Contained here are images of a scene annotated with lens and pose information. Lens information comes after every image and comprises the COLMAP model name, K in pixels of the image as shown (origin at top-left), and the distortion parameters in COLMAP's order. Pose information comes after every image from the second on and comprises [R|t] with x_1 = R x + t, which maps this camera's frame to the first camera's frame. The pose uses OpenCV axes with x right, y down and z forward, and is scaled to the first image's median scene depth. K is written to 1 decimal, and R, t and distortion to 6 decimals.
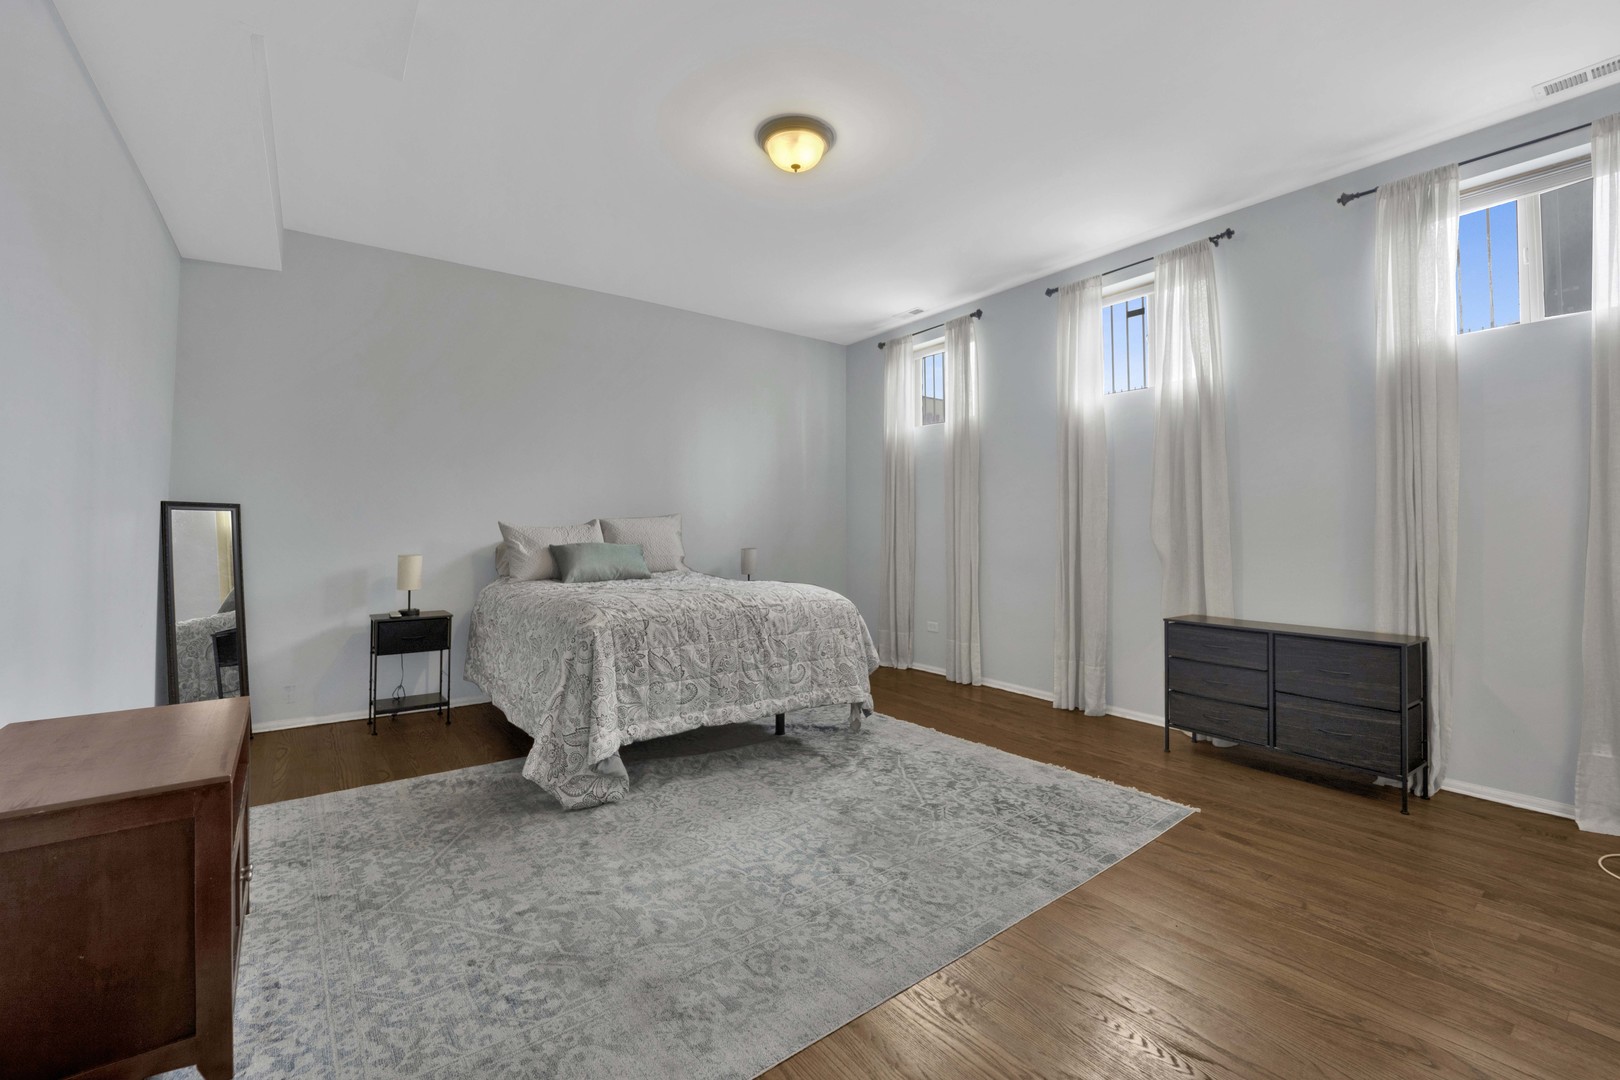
lens RADIAL K [[676.4, 0, 811.2], [0, 676.4, 541.6], [0, 0, 1]] dist [-0.020355, -0.000012]
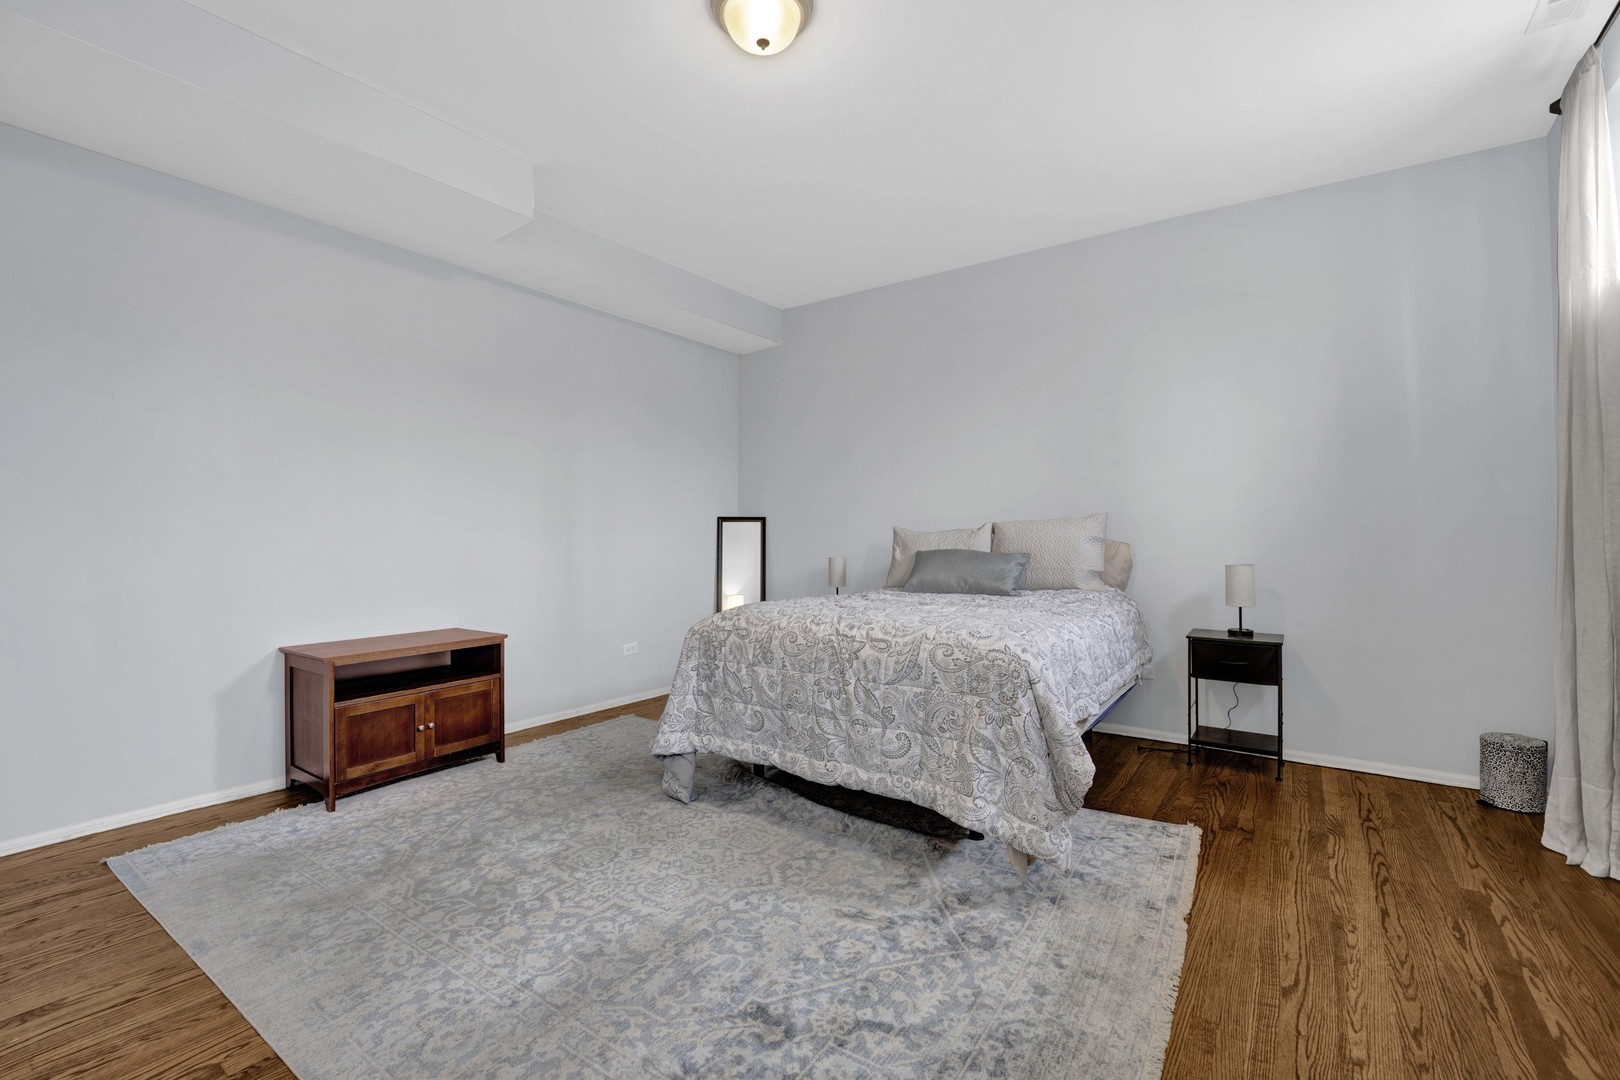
lens RADIAL K [[686.8, 0, 804.6], [0, 686.8, 542.4], [0, 0, 1]] dist [-0.019869, -0.000193]
pose [[0.303975, 0.008216, -0.952645, 0.649039], [-0.012632, 0.999910, 0.004593, -0.012497], [0.952596, 0.010638, 0.304051, 0.744520]]
